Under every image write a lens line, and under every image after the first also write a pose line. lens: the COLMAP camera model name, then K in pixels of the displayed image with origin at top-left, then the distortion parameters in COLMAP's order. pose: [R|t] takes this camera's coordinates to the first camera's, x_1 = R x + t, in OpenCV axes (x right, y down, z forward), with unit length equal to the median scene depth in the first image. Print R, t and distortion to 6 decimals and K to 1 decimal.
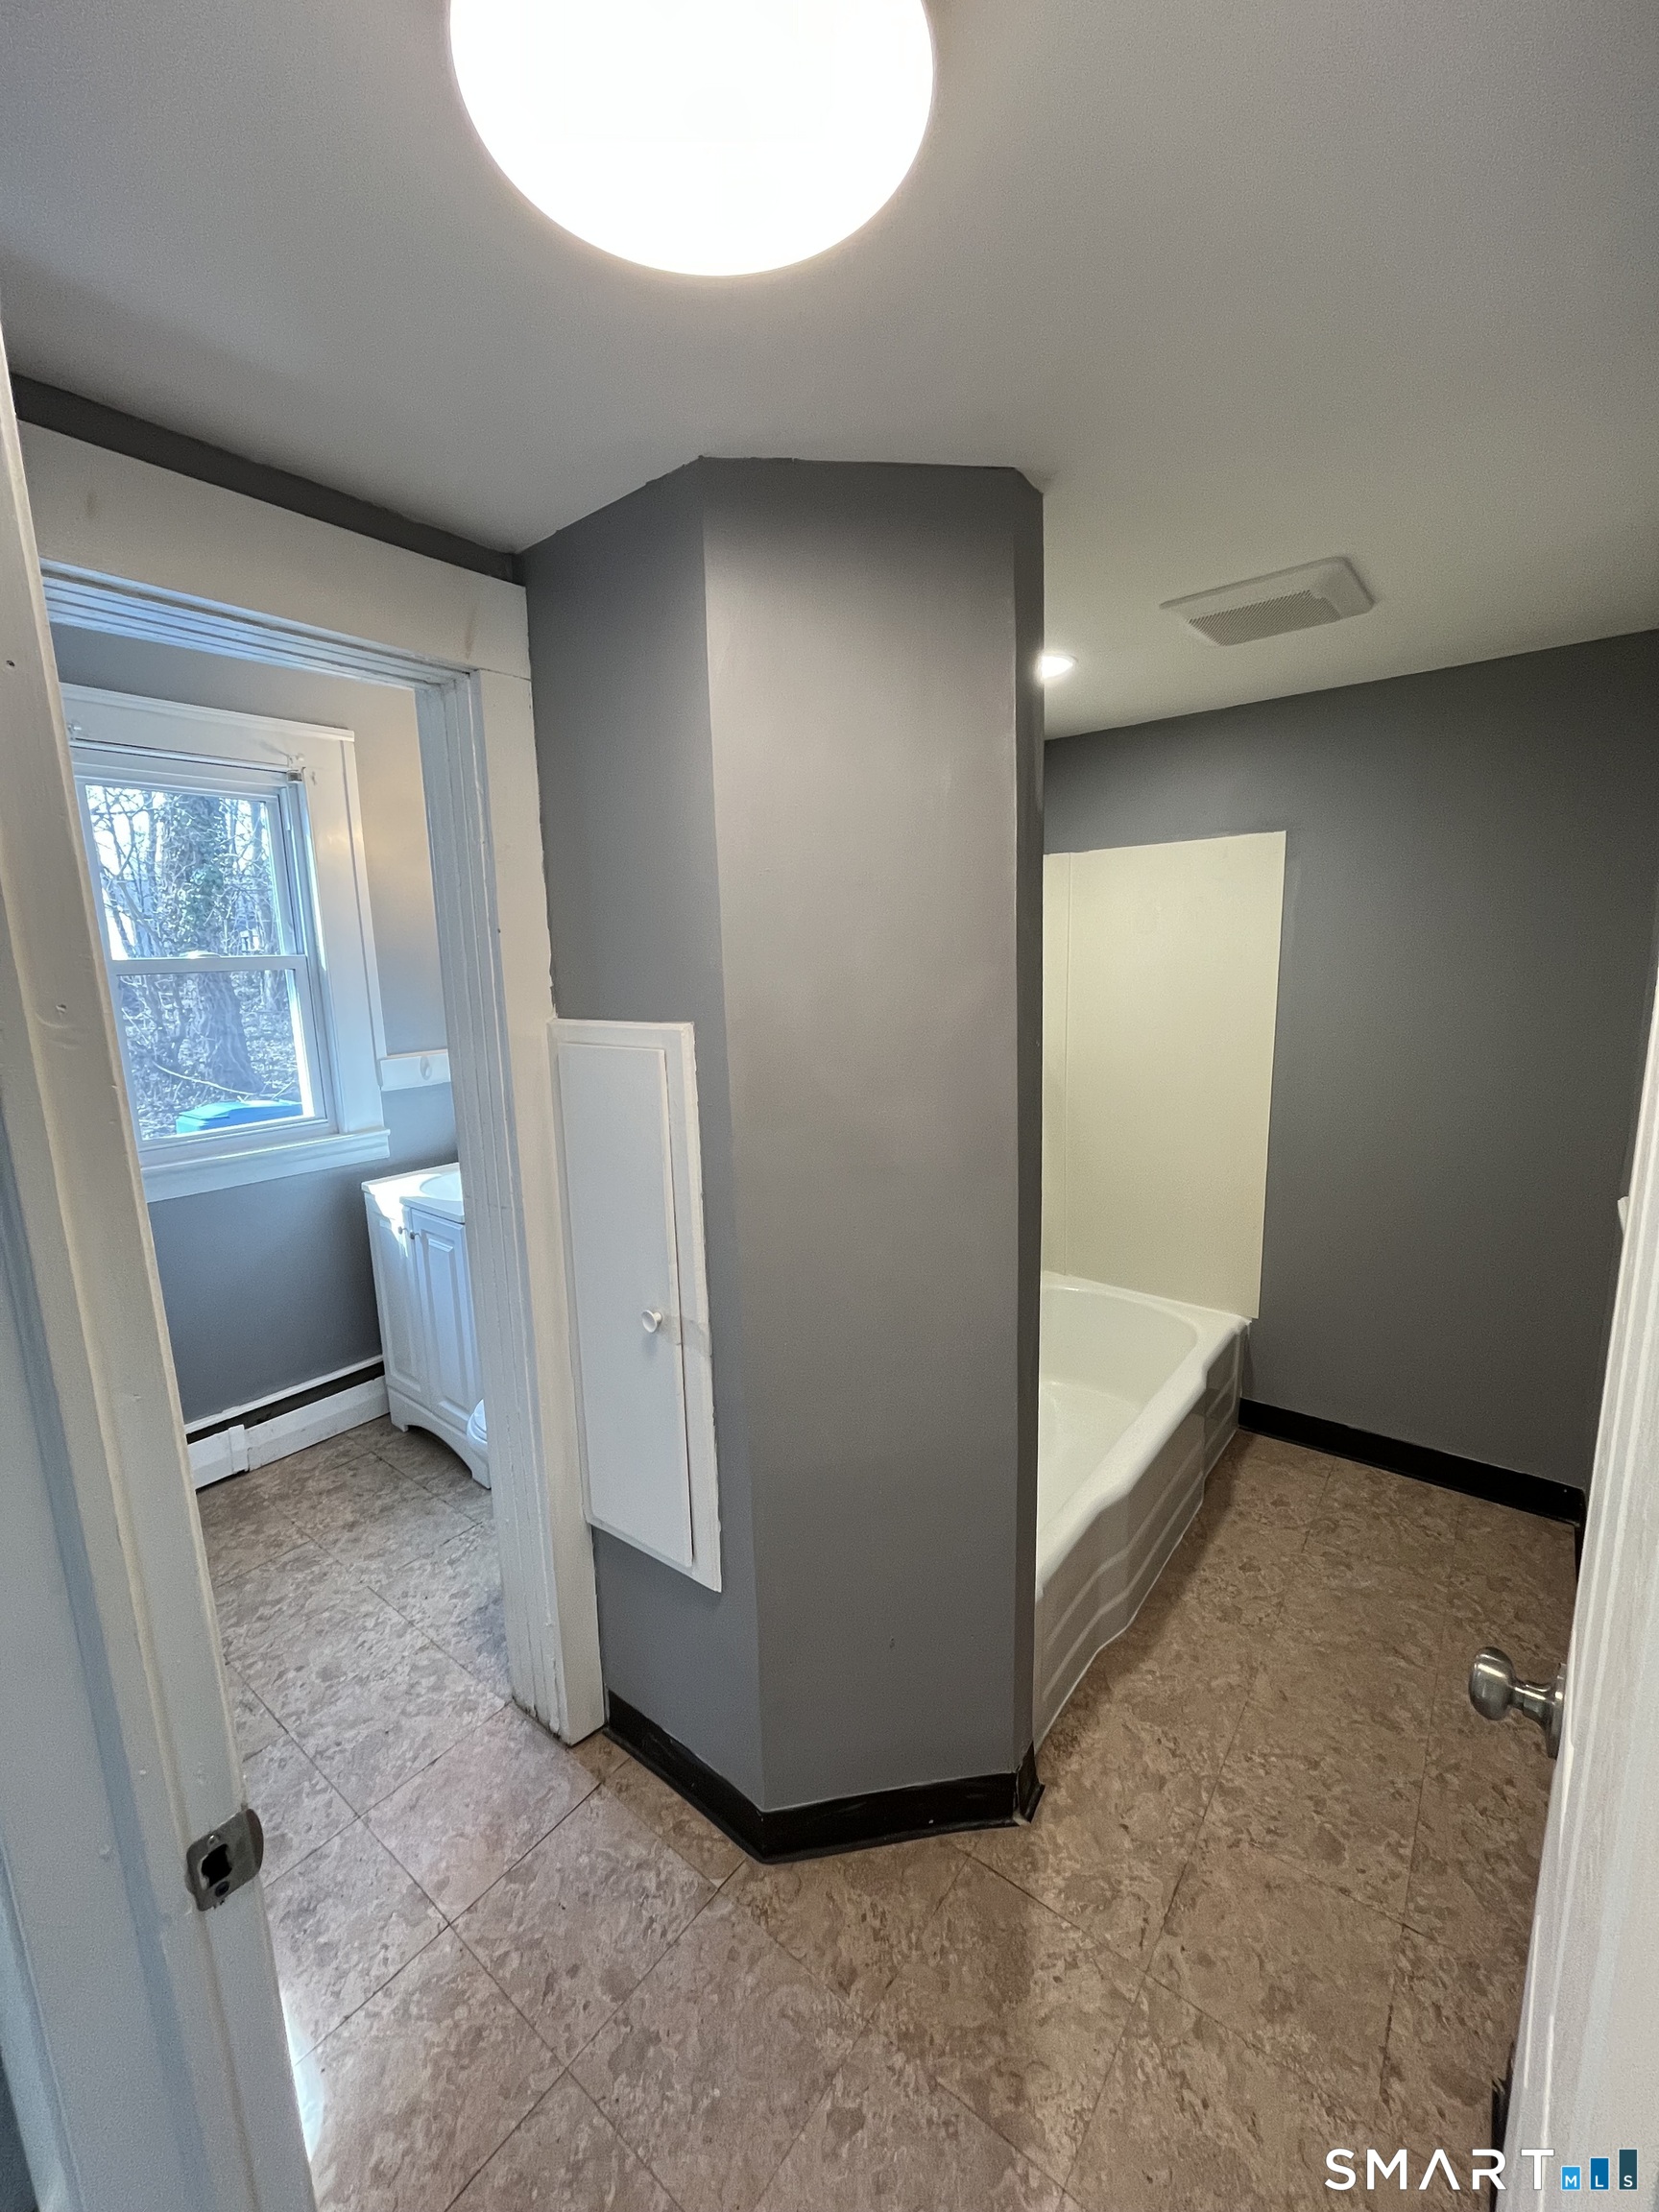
lens RADIAL K [[900.1, 0, 829.8], [0, 900.1, 1101.9], [0, 0, 1]] dist [-0.001722, 0.000550]
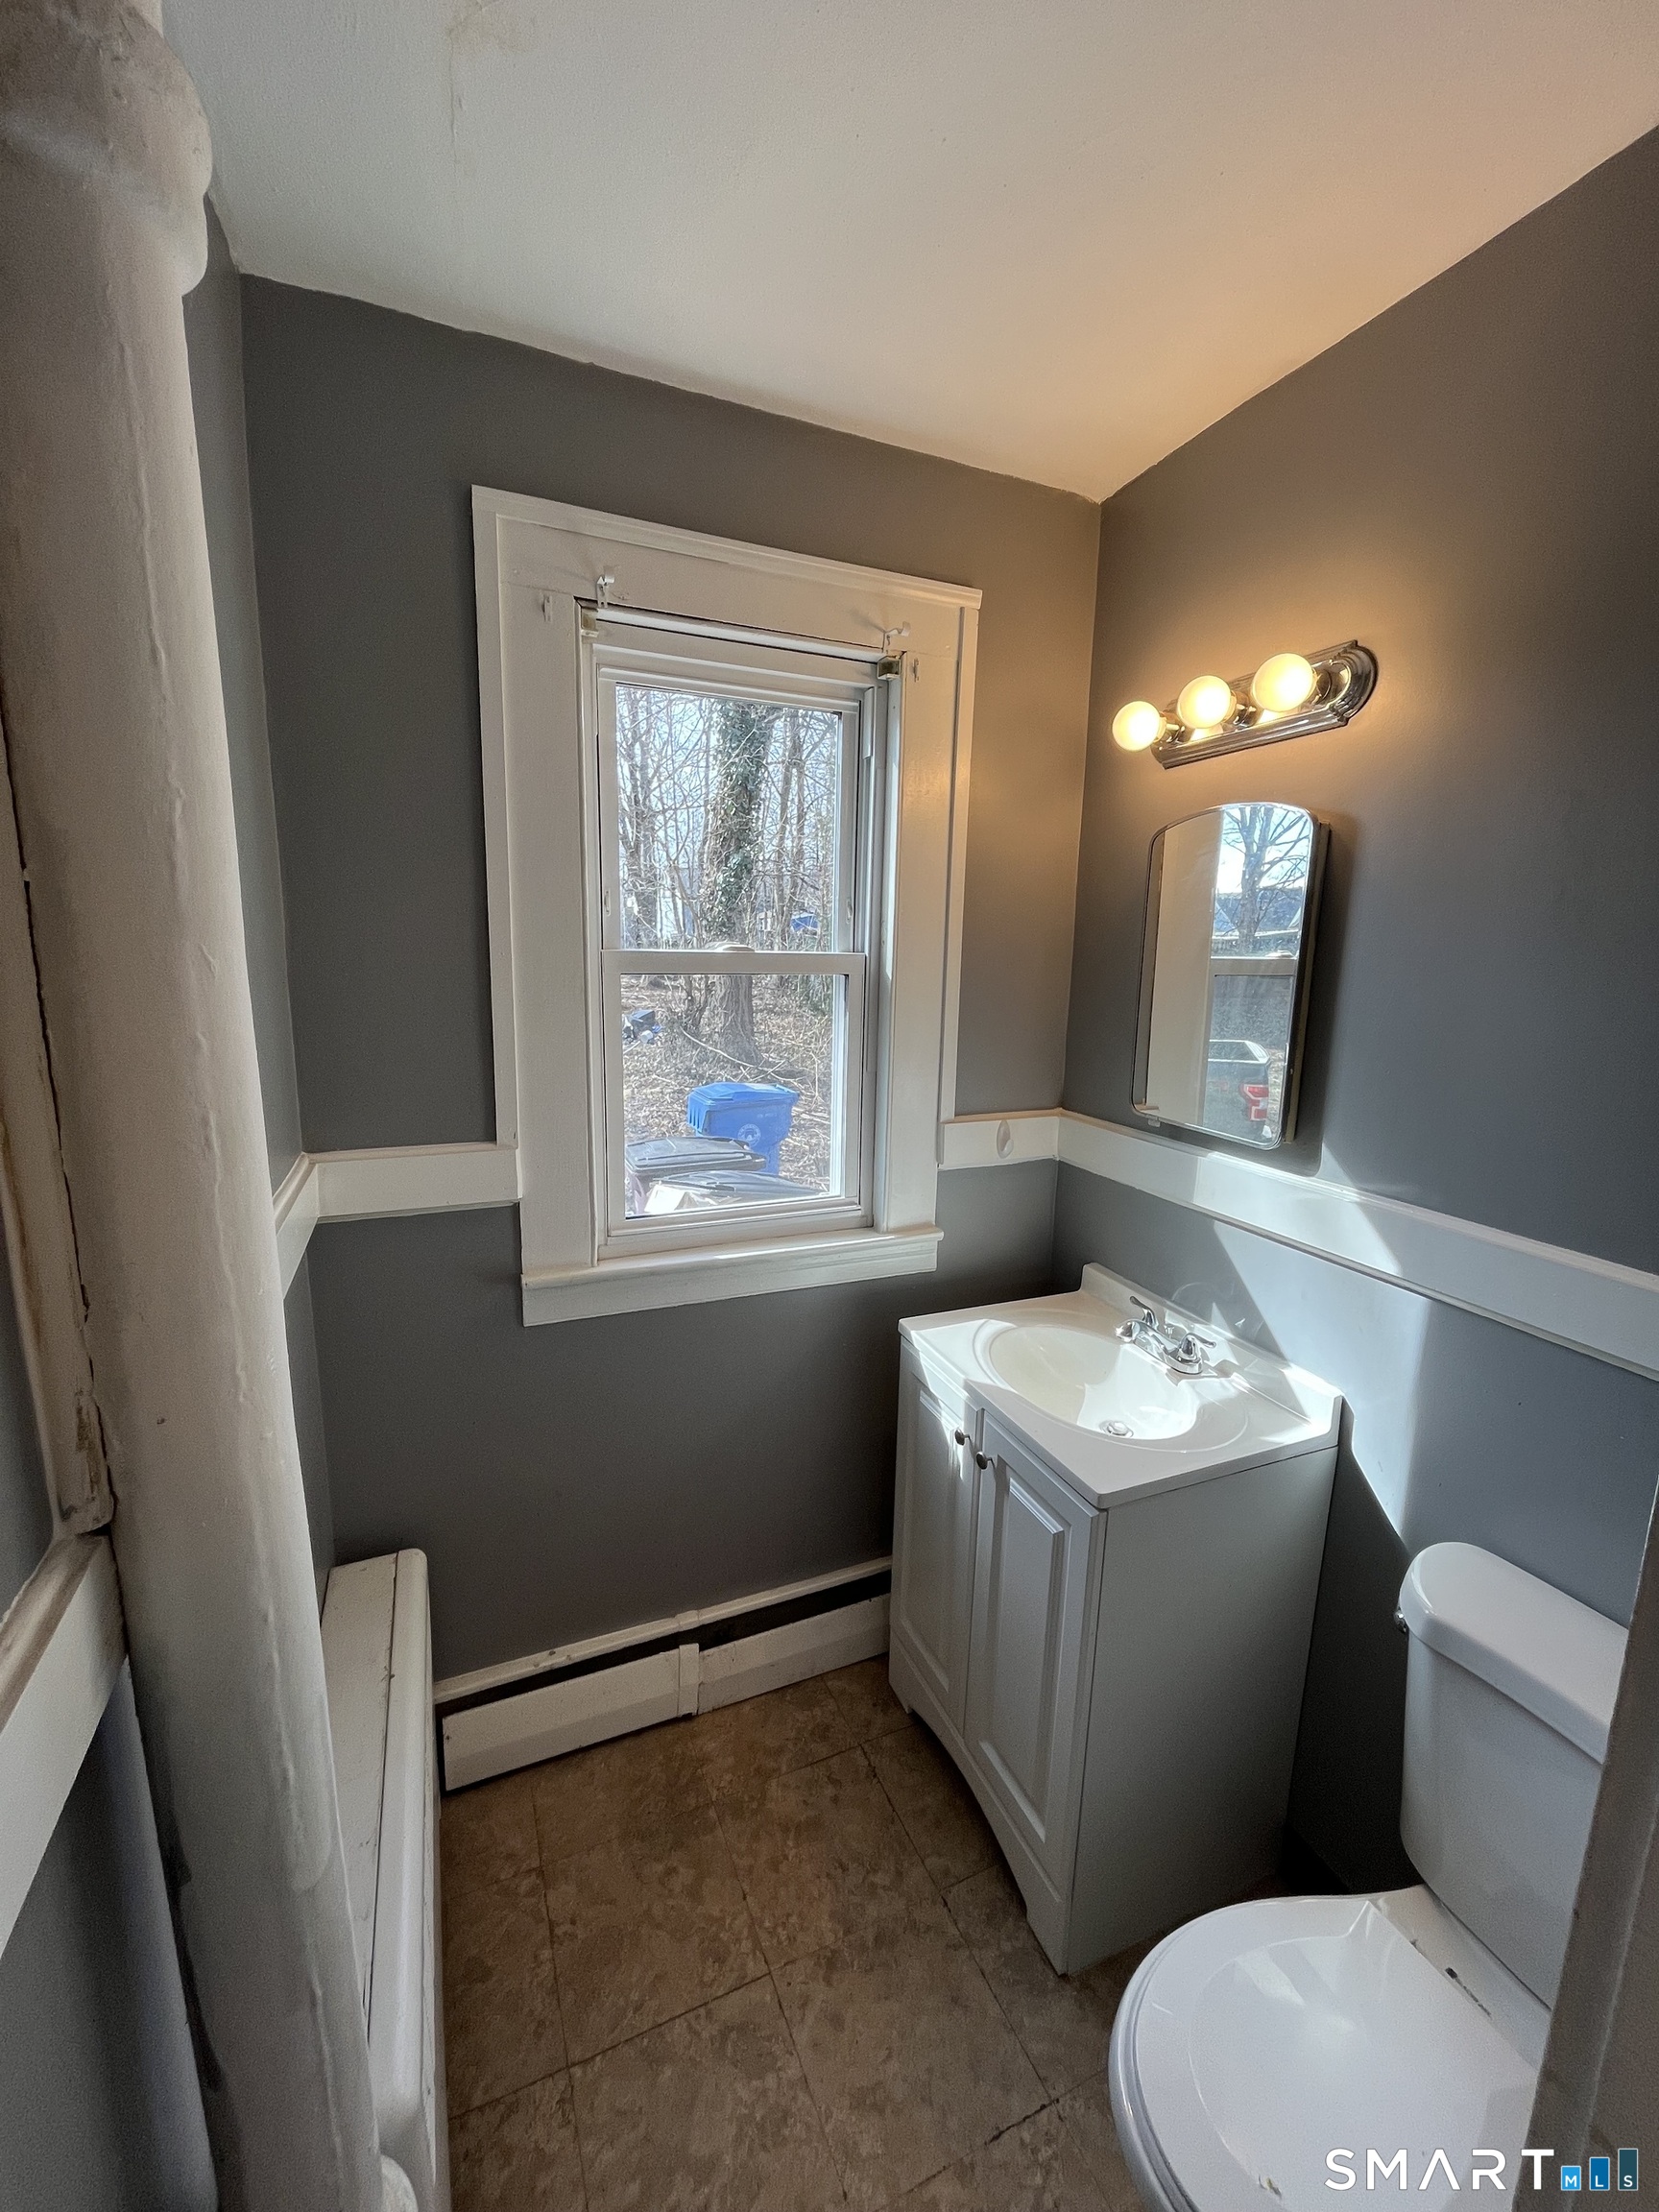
lens RADIAL K [[900.1, 0, 829.8], [0, 900.1, 1101.9], [0, 0, 1]] dist [-0.001722, 0.000550]
pose [[0.880173, 0.126205, -0.457566, -0.366933], [-0.122562, 0.991741, 0.037782, -0.098500], [0.458556, 0.022826, 0.888372, 0.519366]]
